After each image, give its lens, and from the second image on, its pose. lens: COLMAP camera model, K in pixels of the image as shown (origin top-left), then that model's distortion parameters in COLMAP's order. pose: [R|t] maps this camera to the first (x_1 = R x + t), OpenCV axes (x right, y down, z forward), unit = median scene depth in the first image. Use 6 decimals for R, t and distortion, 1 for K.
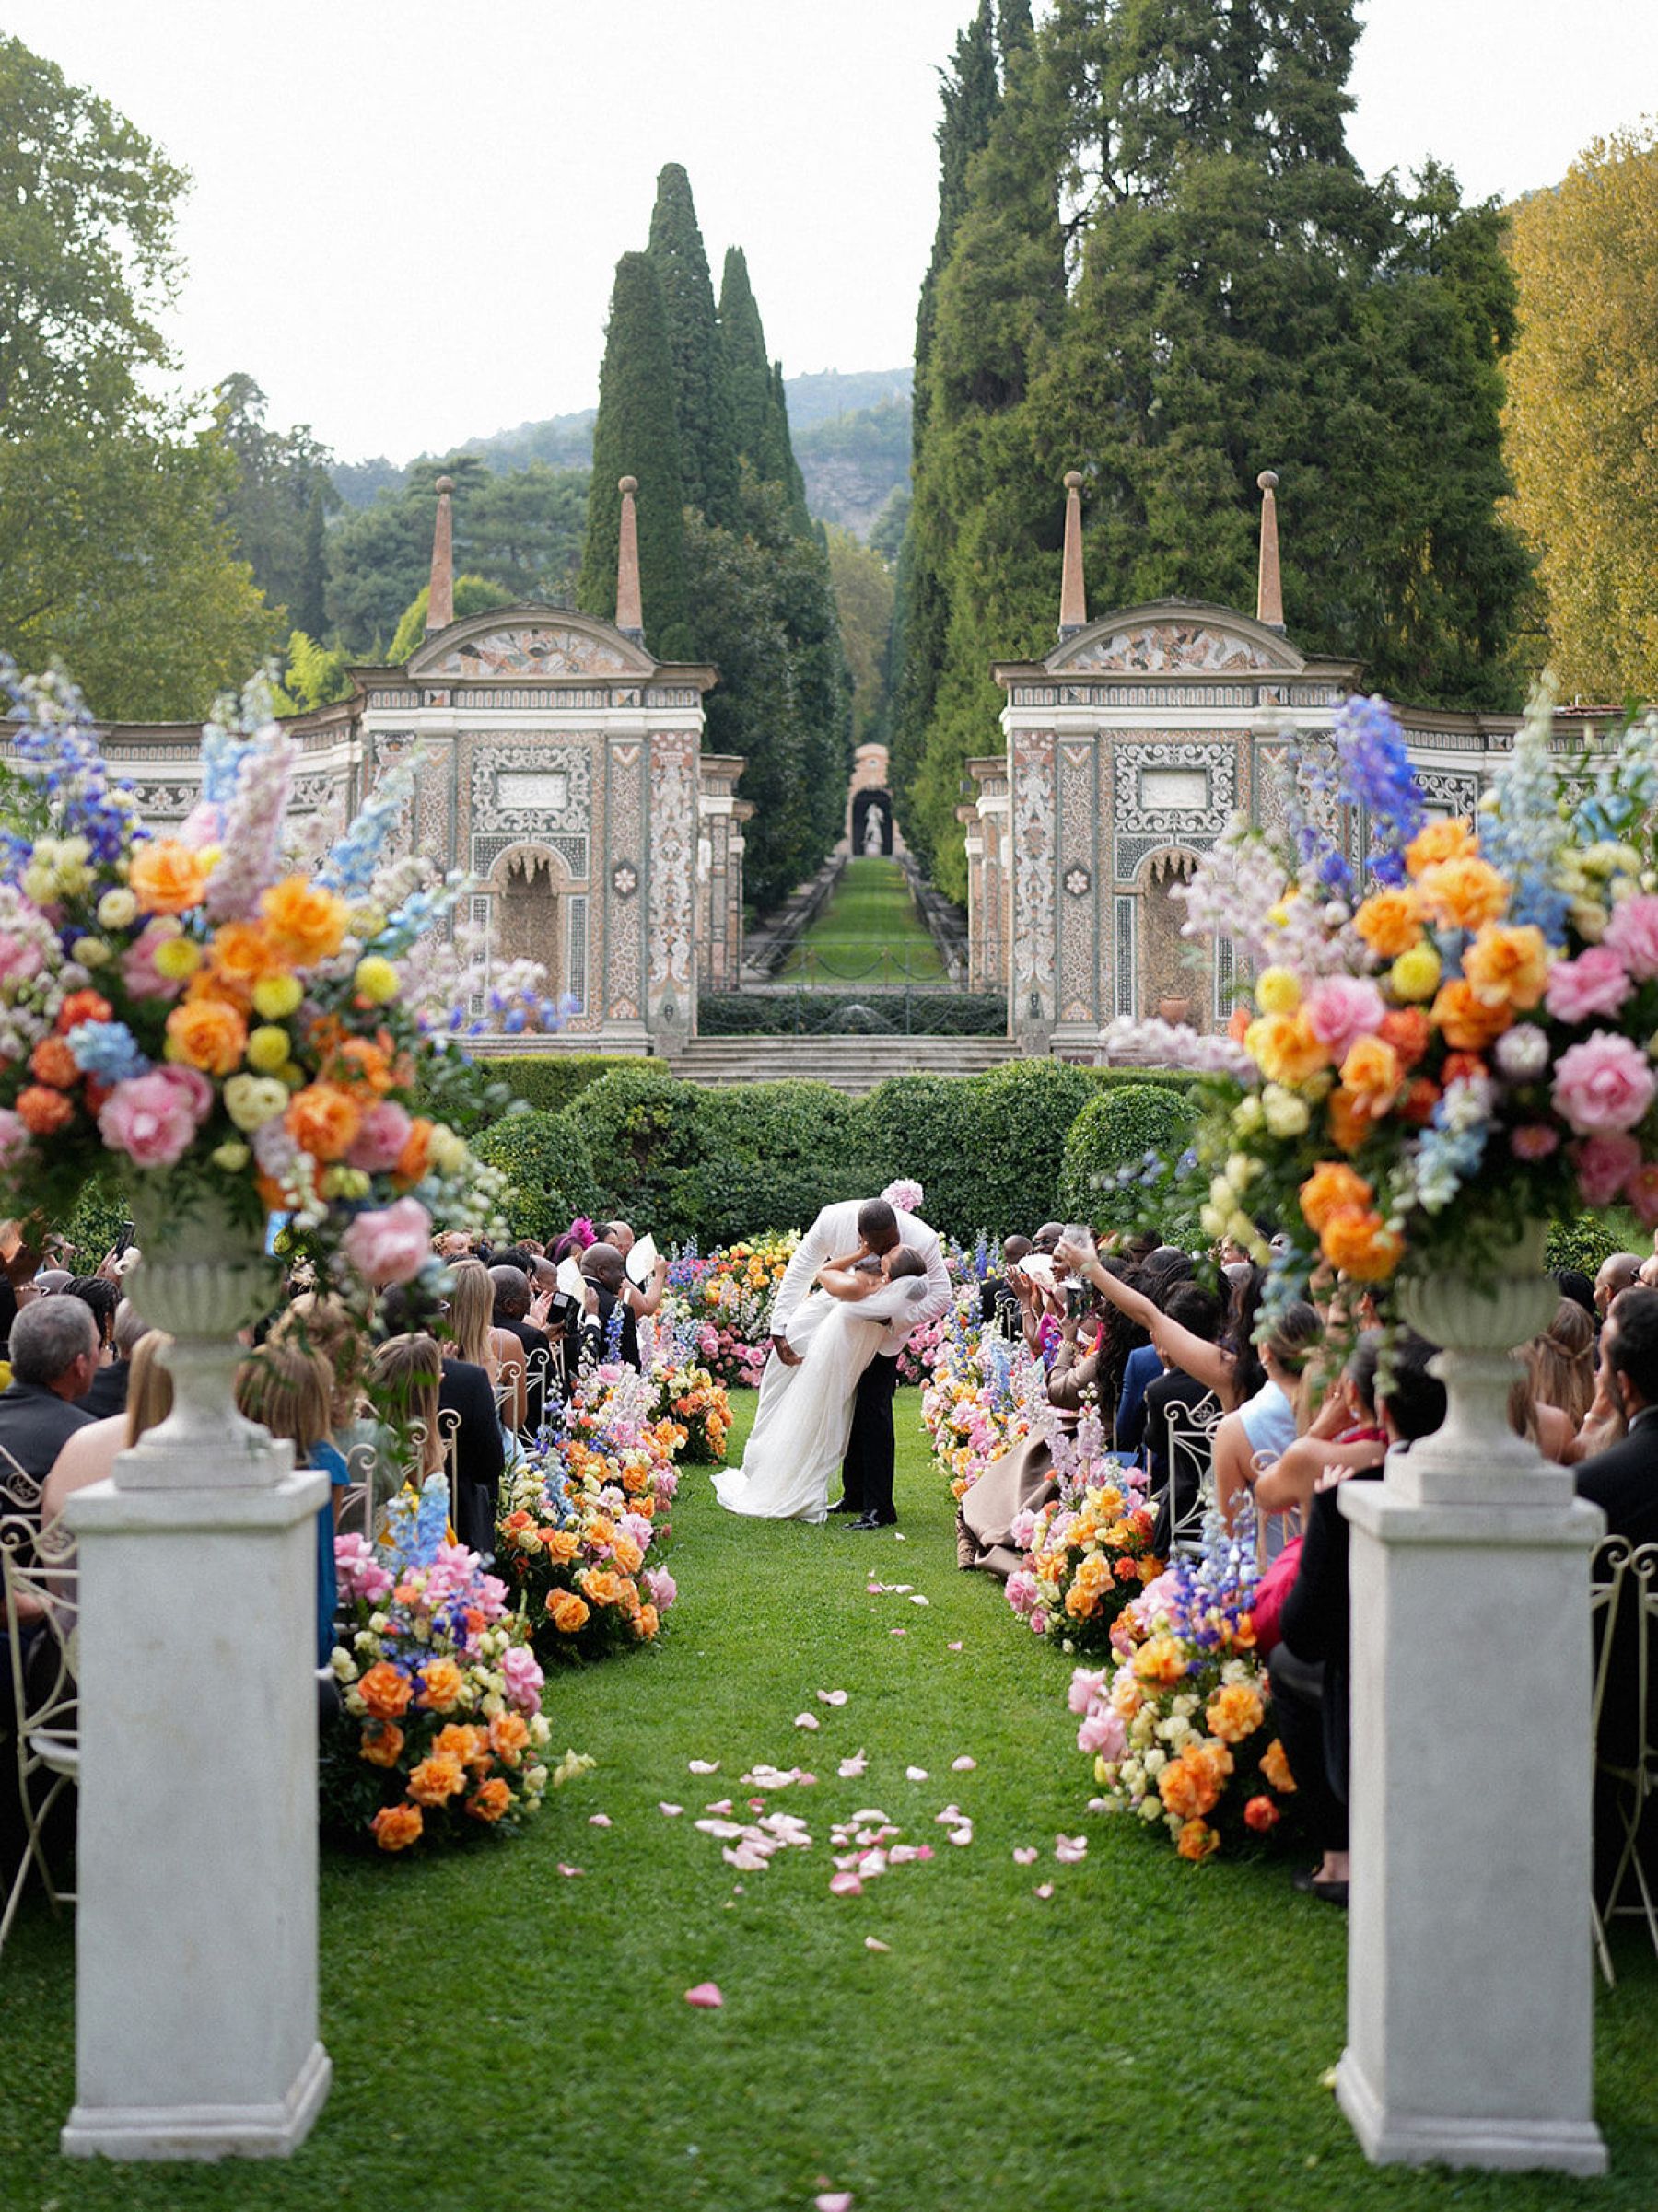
lens RADIAL K [[3899.5, 0, 793.3], [0, 3899.5, 1041.6], [0, 0, 1]] dist [0.038824, -0.065977]
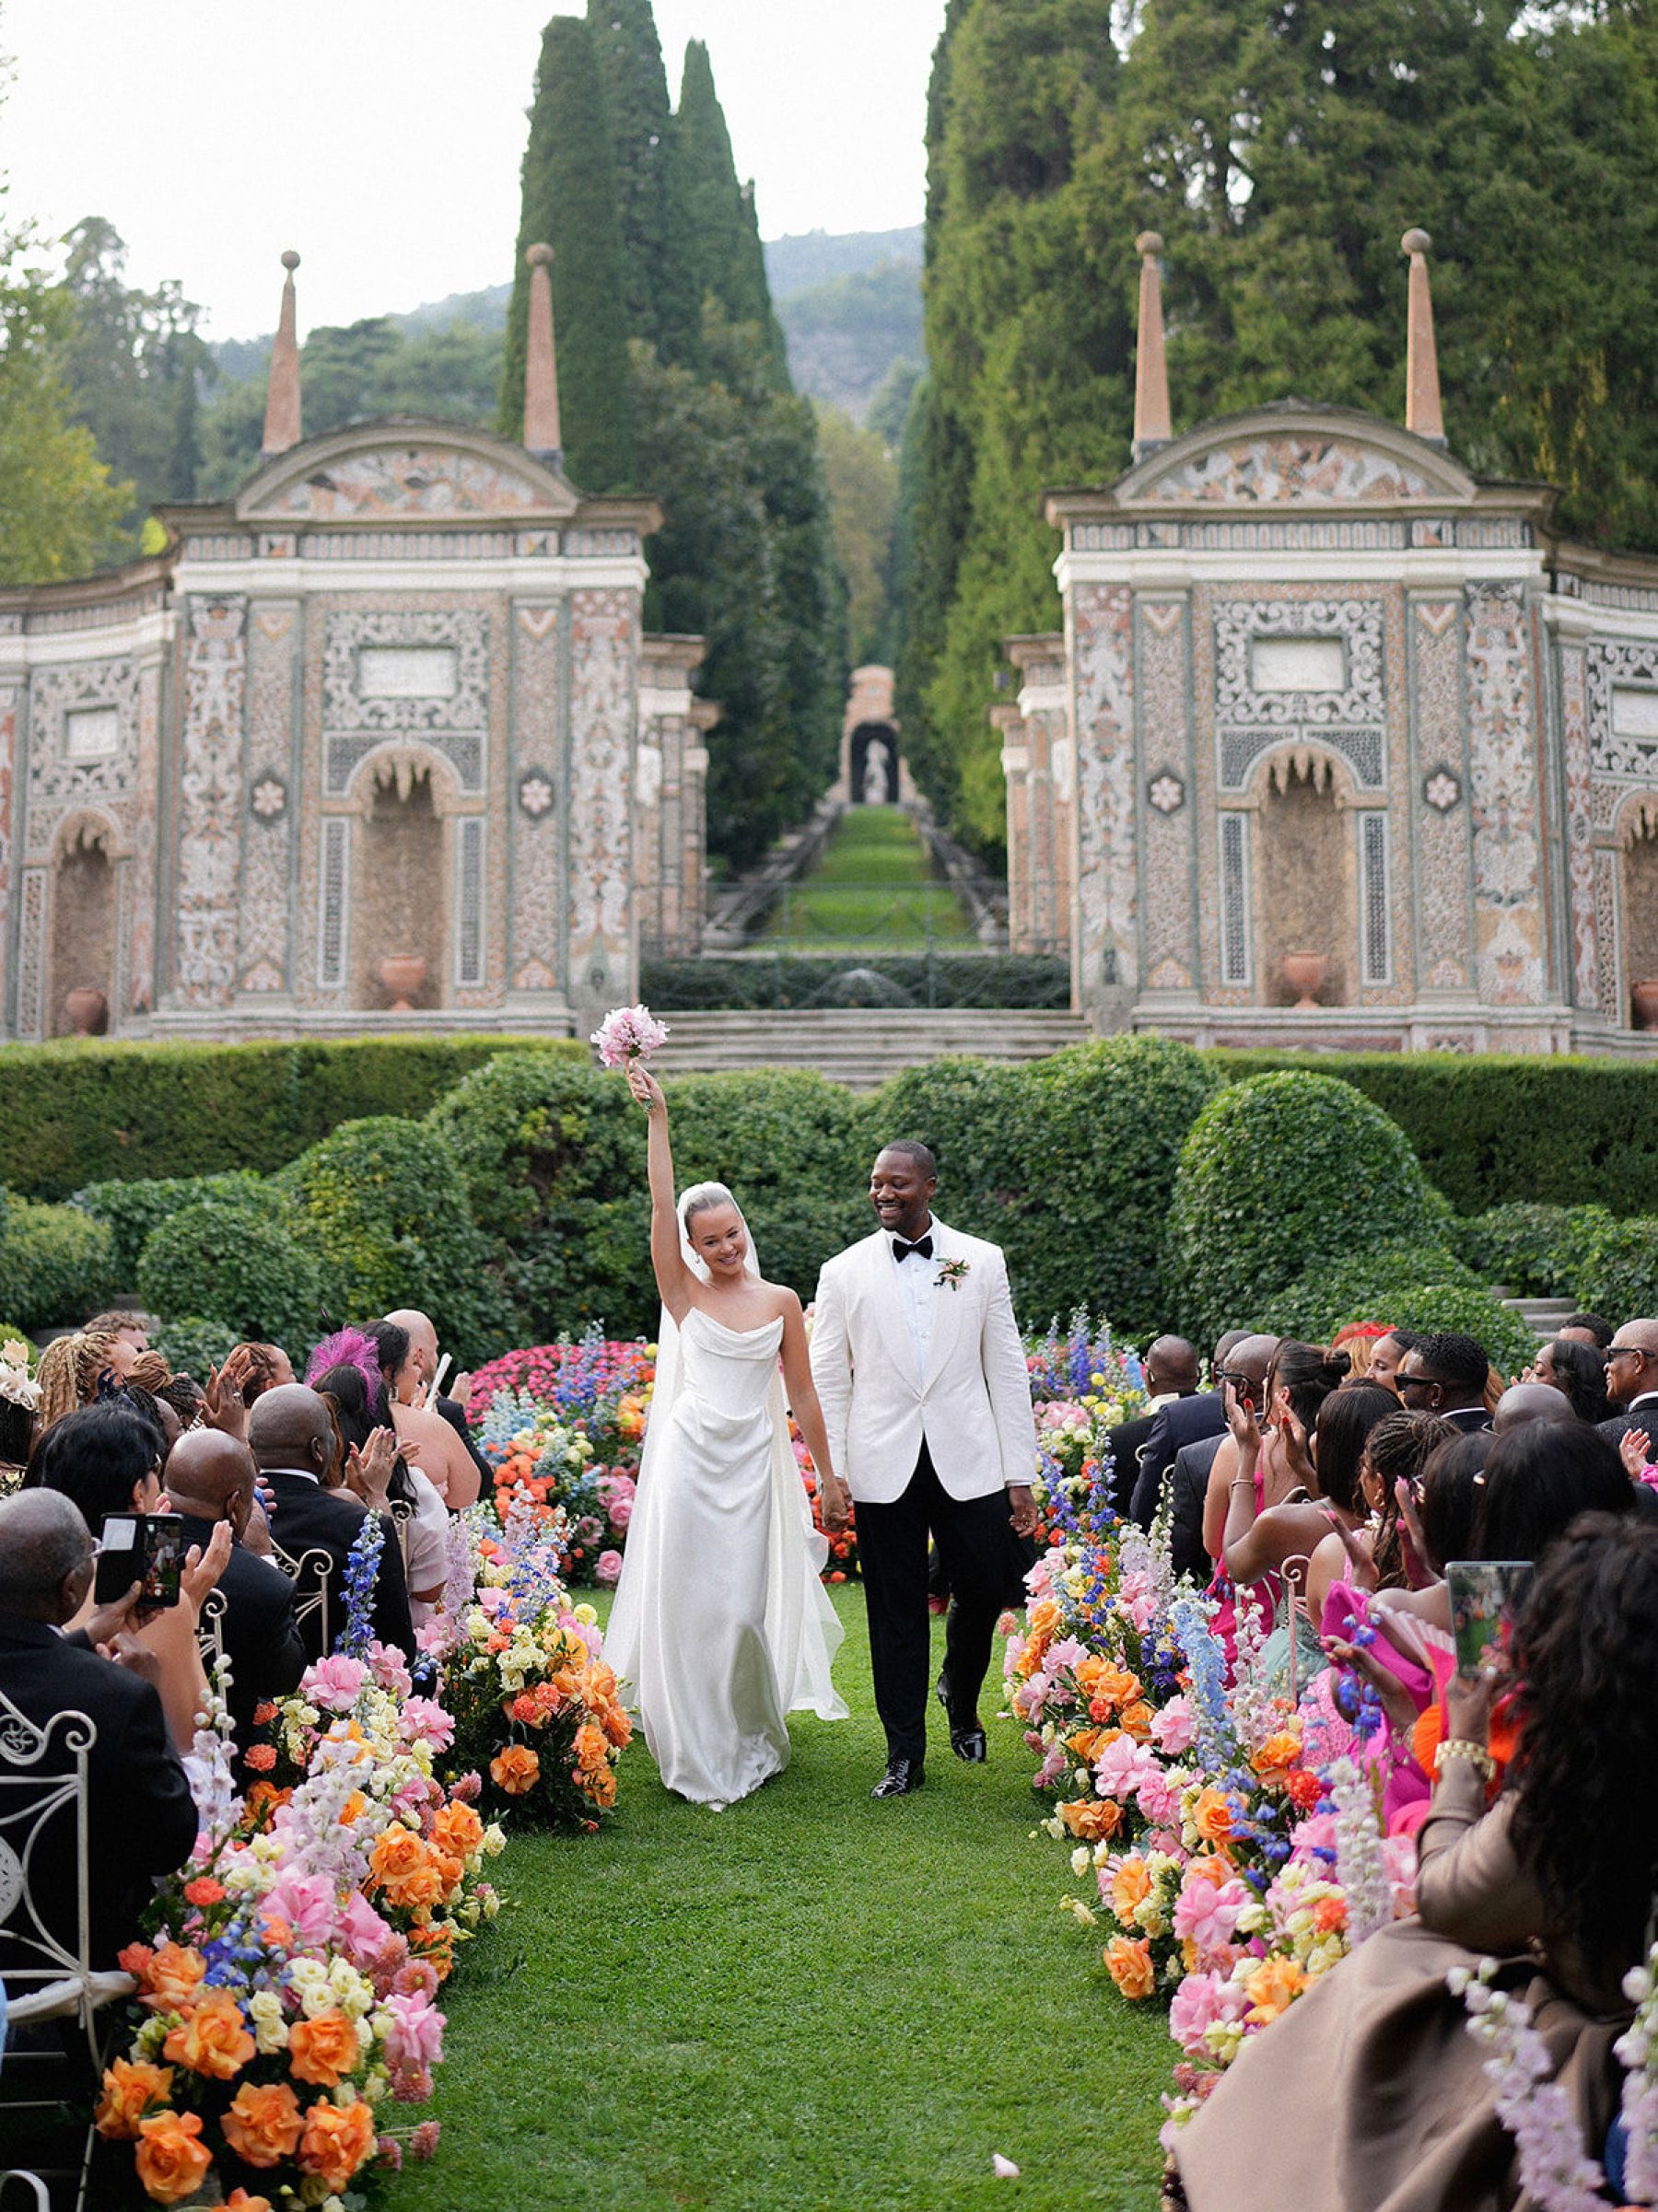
lens RADIAL K [[3852.5, 0, 734.2], [0, 3852.5, 623.4], [0, 0, 1]] dist [-0.018135, -0.004178]
pose [[0.999882, -0.007759, -0.013265, 0.002989], [0.006214, 0.993601, -0.112774, 0.007417], [0.014055, 0.112678, 0.993532, 0.291497]]
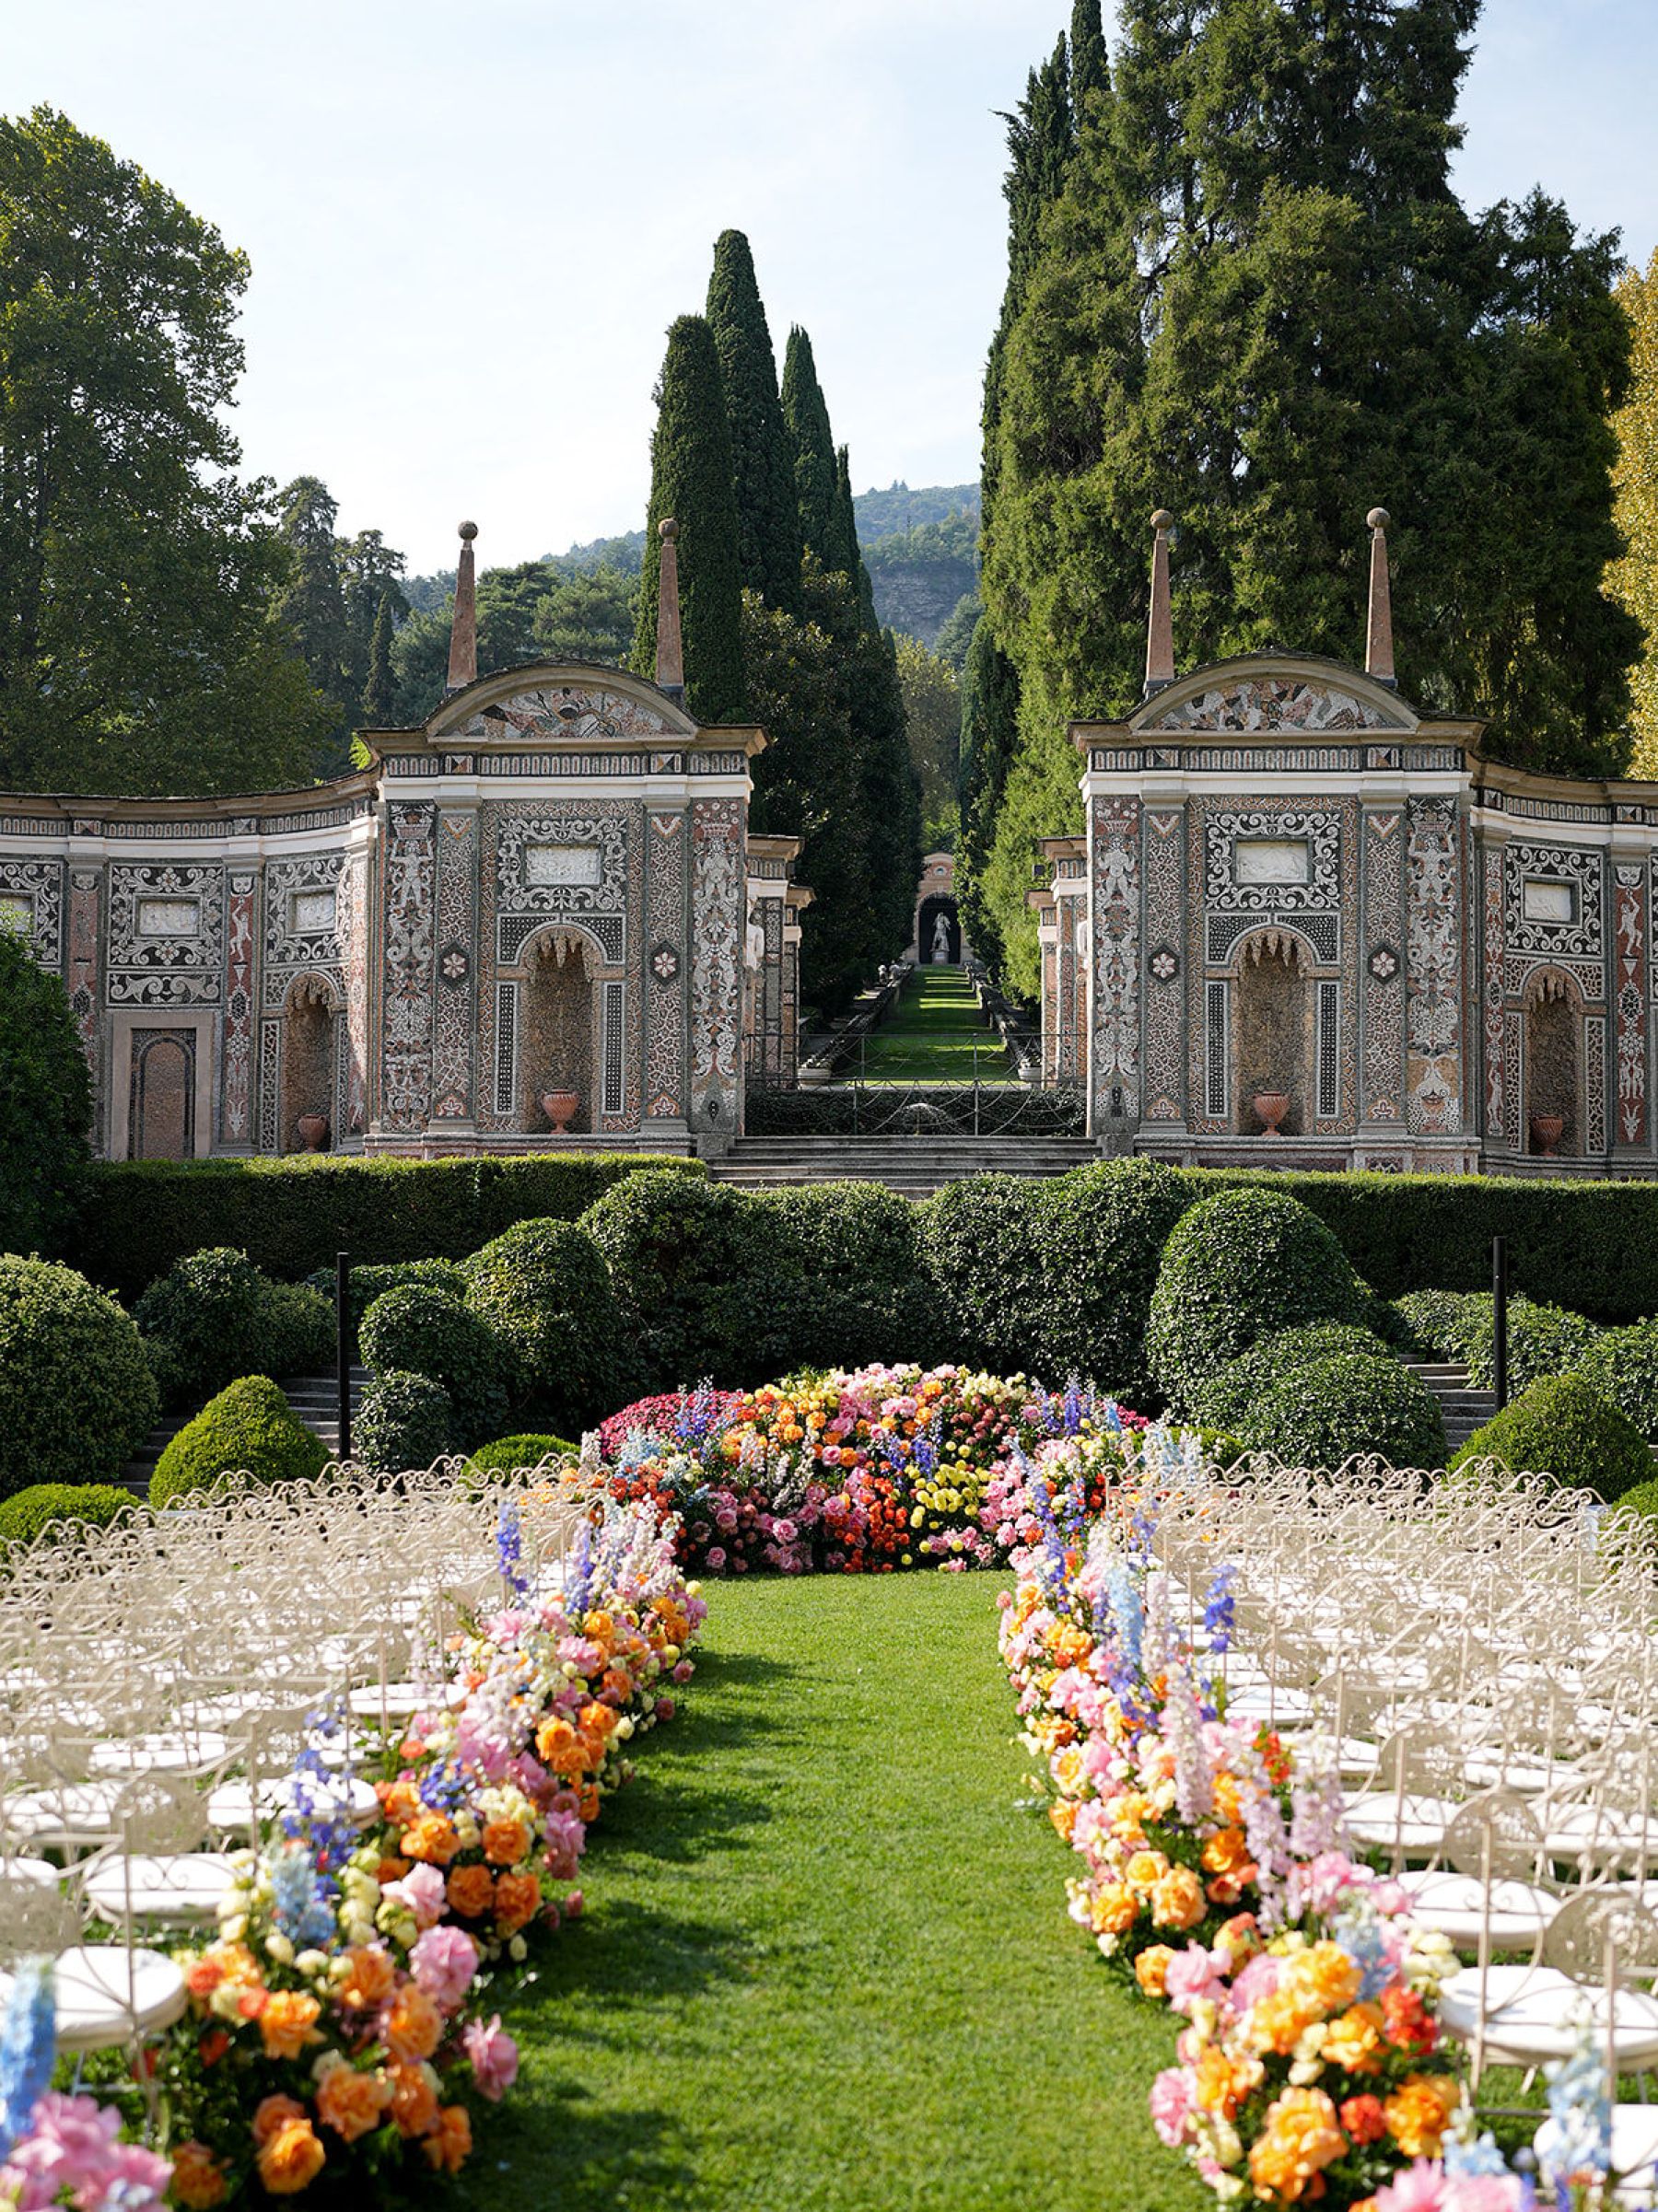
lens RADIAL K [[3177.2, 0, 761.2], [0, 3177.2, 1243.3], [0, 0, 1]] dist [-0.022526, 0.231994]
pose [[0.999323, 0.001228, -0.036777, 0.006571], [-0.000257, 0.999652, 0.026376, 0.004126], [0.036796, -0.026349, 0.998975, 0.258782]]
